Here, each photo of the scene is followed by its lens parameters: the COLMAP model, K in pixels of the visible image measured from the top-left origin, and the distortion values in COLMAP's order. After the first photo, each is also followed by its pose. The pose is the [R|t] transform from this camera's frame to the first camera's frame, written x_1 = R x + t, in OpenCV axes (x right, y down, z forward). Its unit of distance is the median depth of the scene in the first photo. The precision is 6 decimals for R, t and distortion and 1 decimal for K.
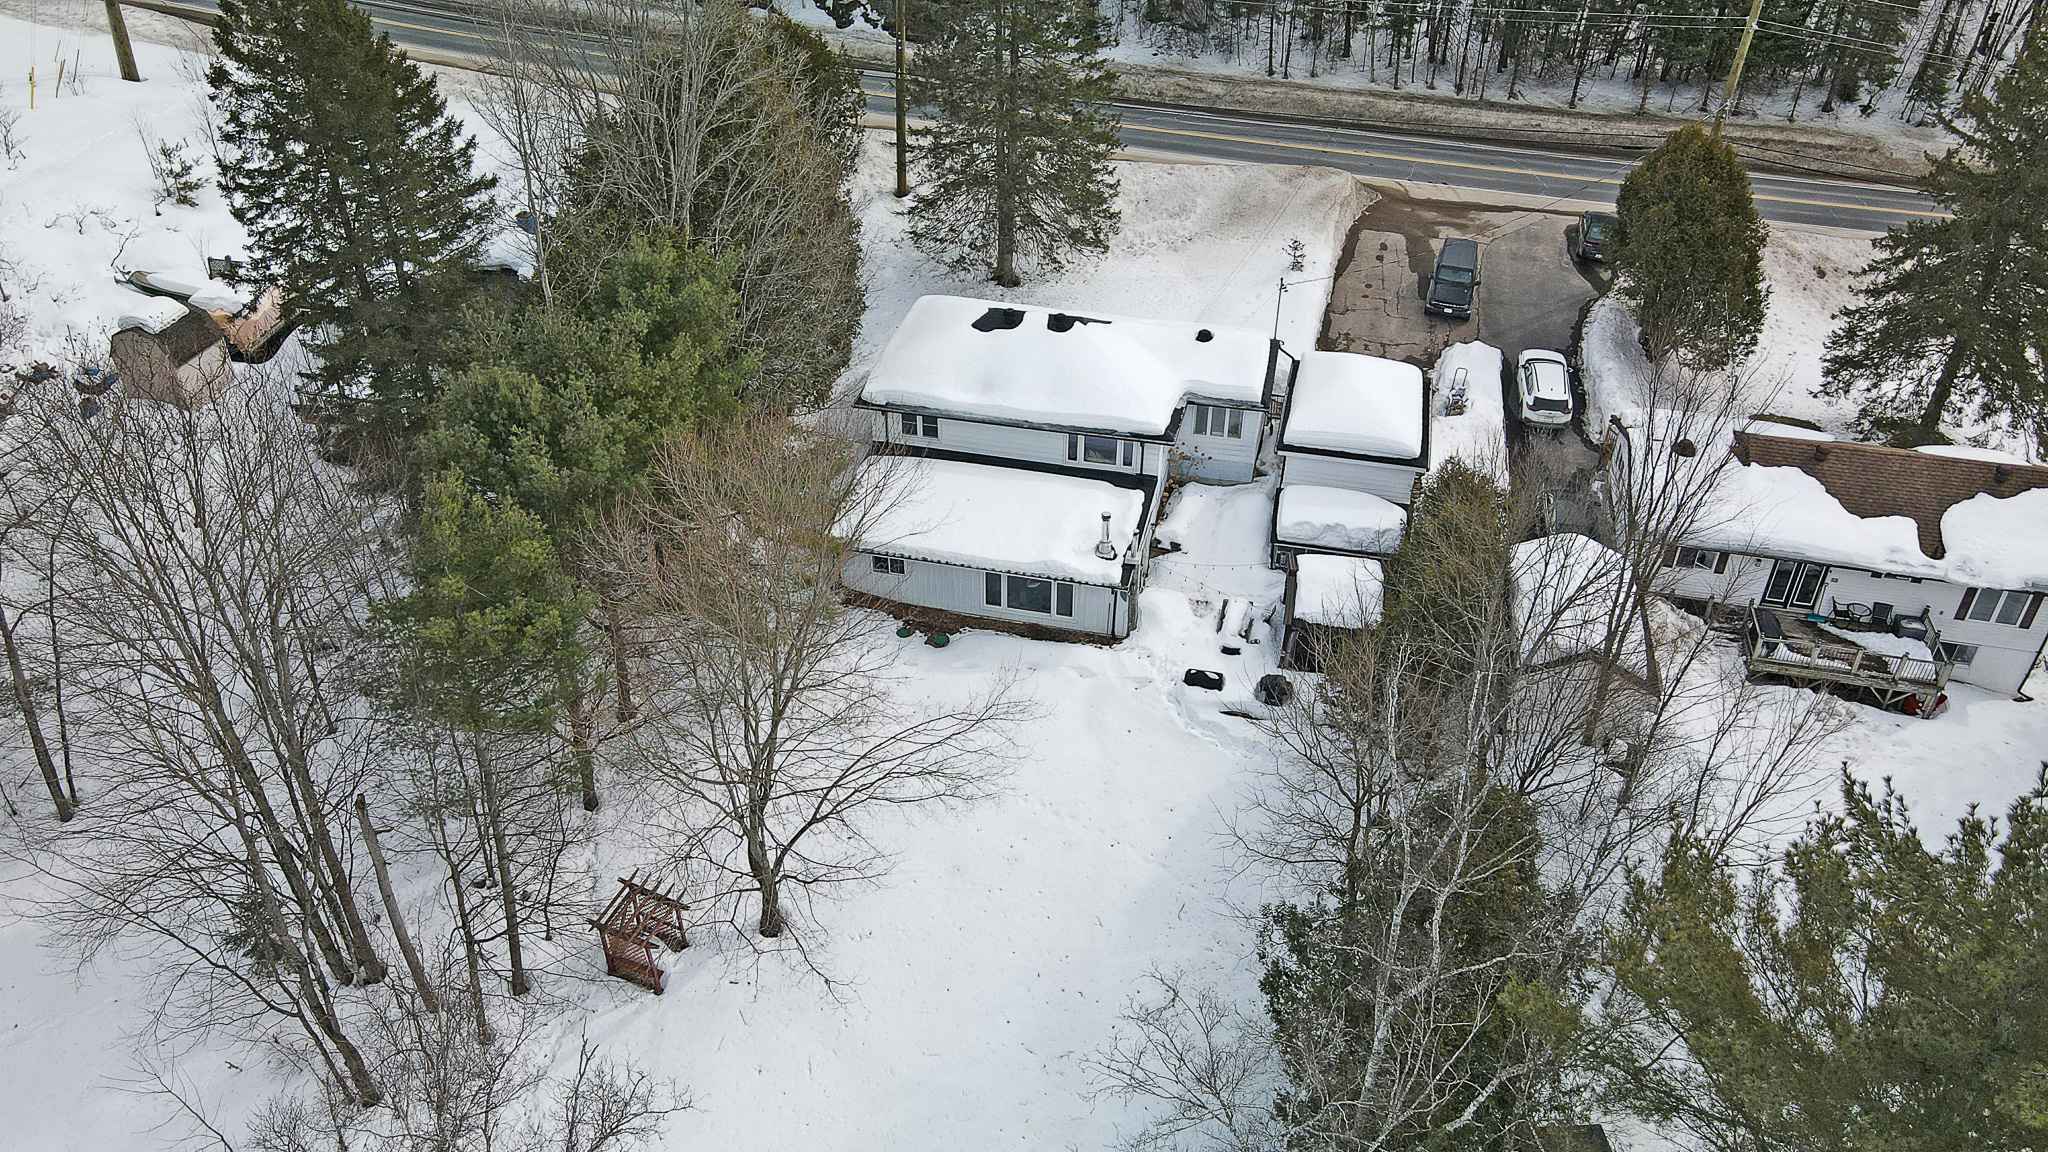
lens RADIAL K [[1495.7, 0, 1018.0], [0, 1495.7, 576.5], [0, 0, 1]] dist [0.000479, 0.002125]
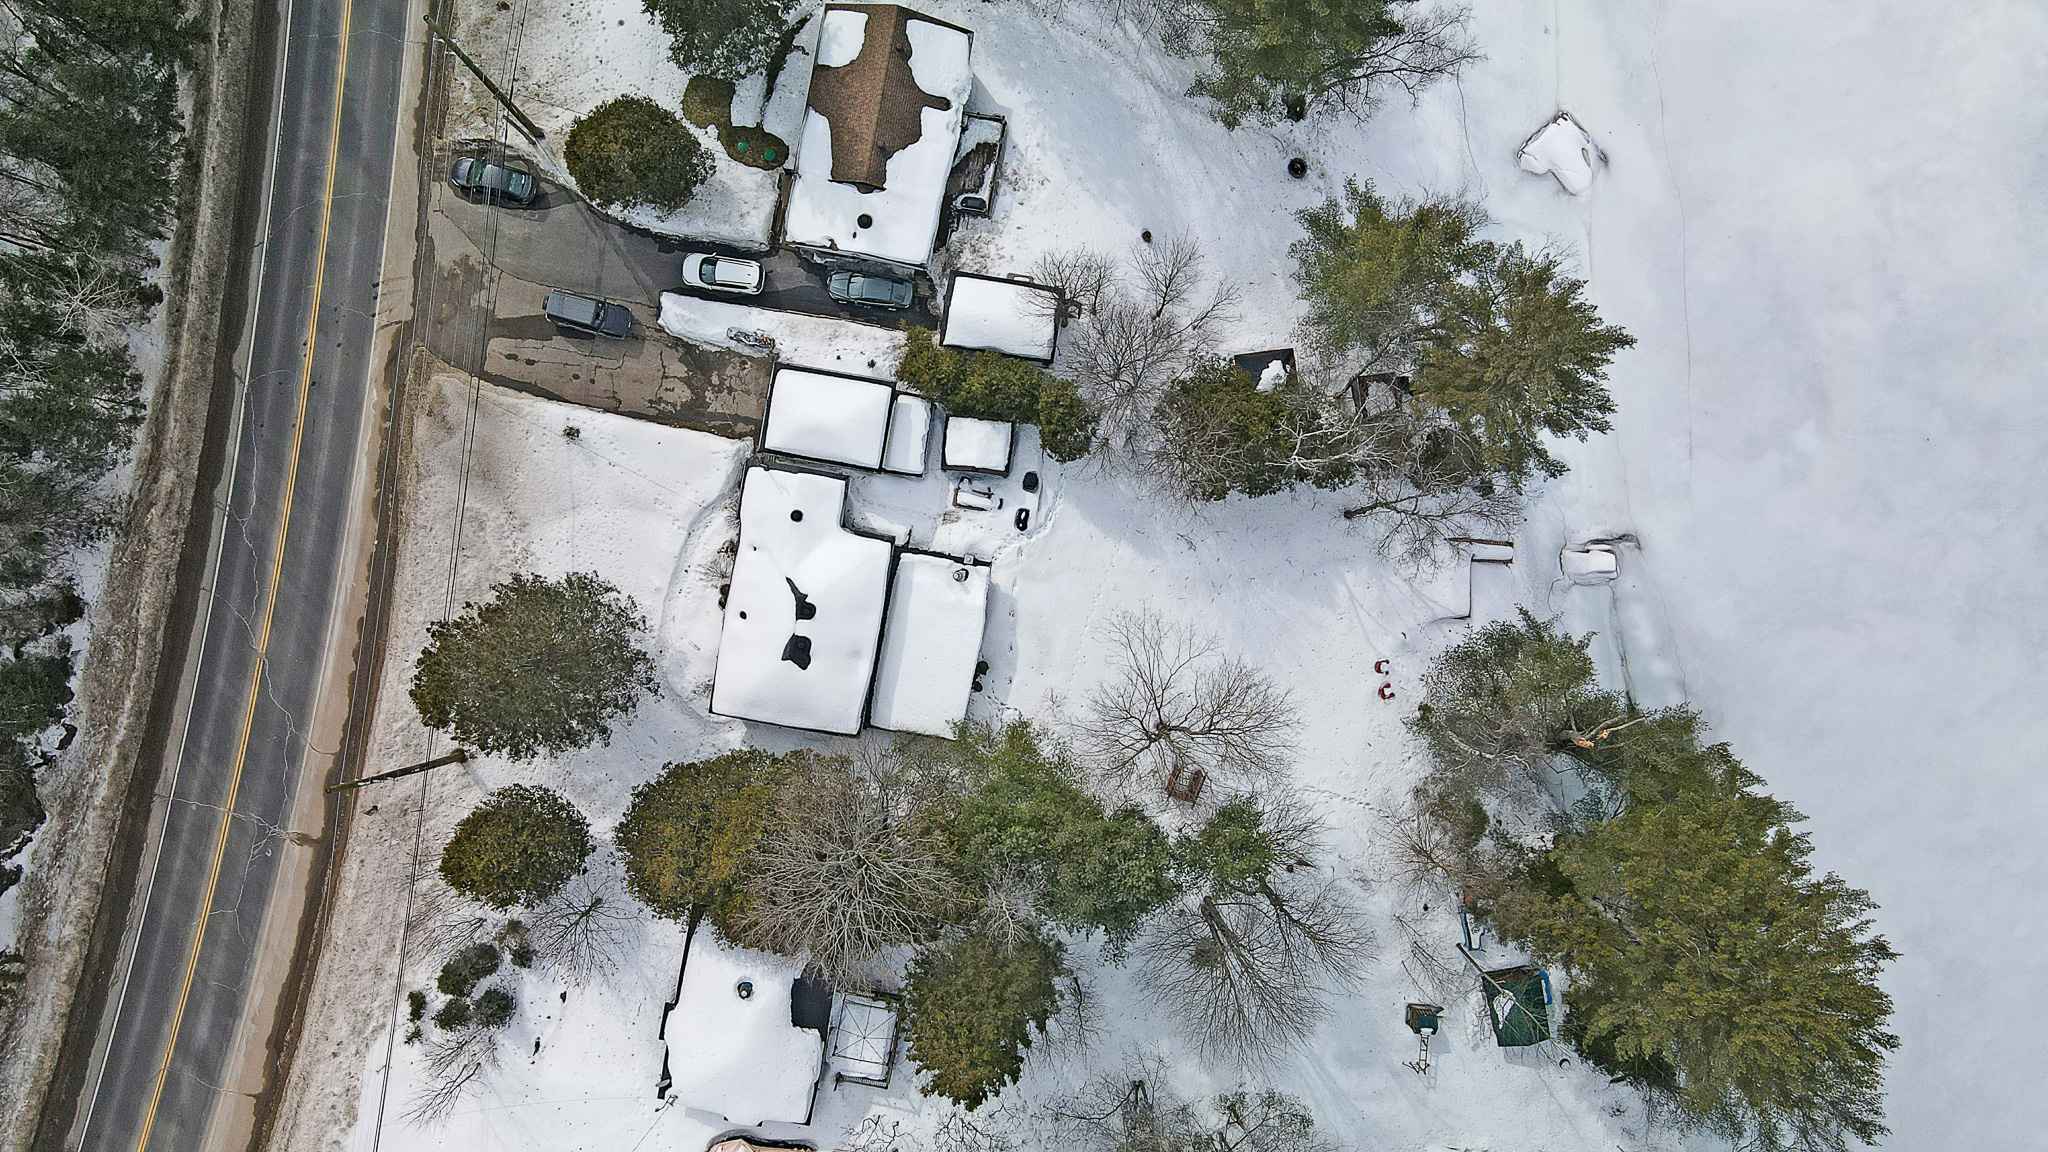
lens RADIAL K [[1495.7, 0, 1024.6], [0, 1495.7, 575.9], [0, 0, 1]] dist [0.000479, 0.002125]
pose [[-0.062113, -0.998059, -0.004385, 0.056015], [0.593528, -0.040469, 0.803795, -1.251632], [-0.802413, 0.047324, 0.594890, -0.081762]]
